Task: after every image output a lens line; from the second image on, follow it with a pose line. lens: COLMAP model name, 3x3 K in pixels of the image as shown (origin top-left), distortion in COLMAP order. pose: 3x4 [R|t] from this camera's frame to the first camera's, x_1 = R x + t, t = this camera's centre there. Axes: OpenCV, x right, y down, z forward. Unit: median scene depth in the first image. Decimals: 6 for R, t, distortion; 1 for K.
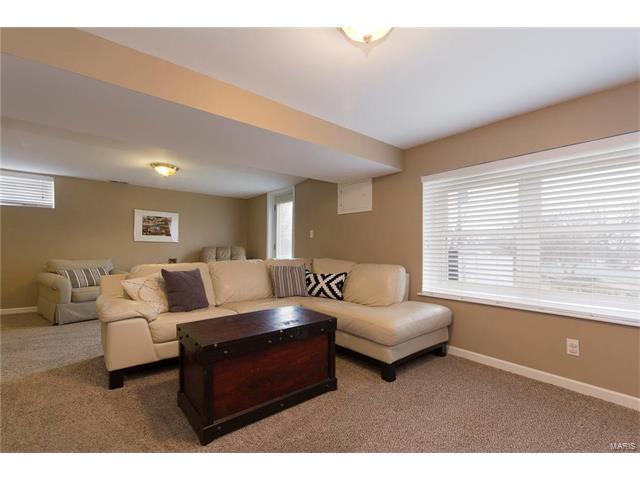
lens RADIAL K [[295.7, 0, 319.0], [0, 295.7, 253.1], [0, 0, 1]] dist [0.000259, 0.000073]
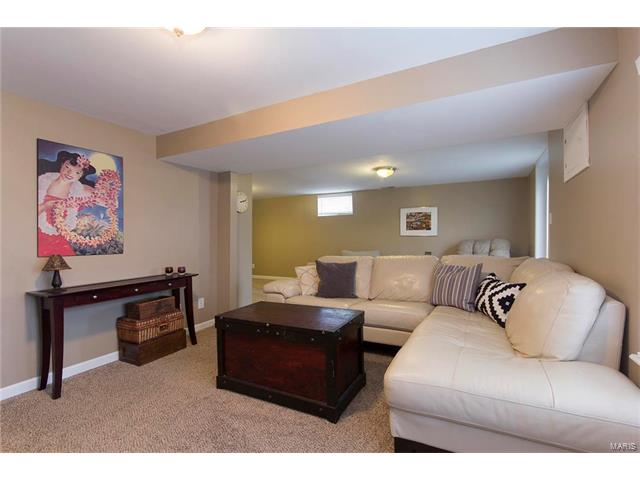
lens RADIAL K [[294.4, 0, 325.3], [0, 294.4, 245.2], [0, 0, 1]] dist [0.001265, 0.000509]
pose [[0.397483, 0.006263, -0.917588, 0.367032], [-0.004517, 0.999978, 0.004869, -0.009075], [0.917598, 0.002210, 0.397502, 0.315432]]
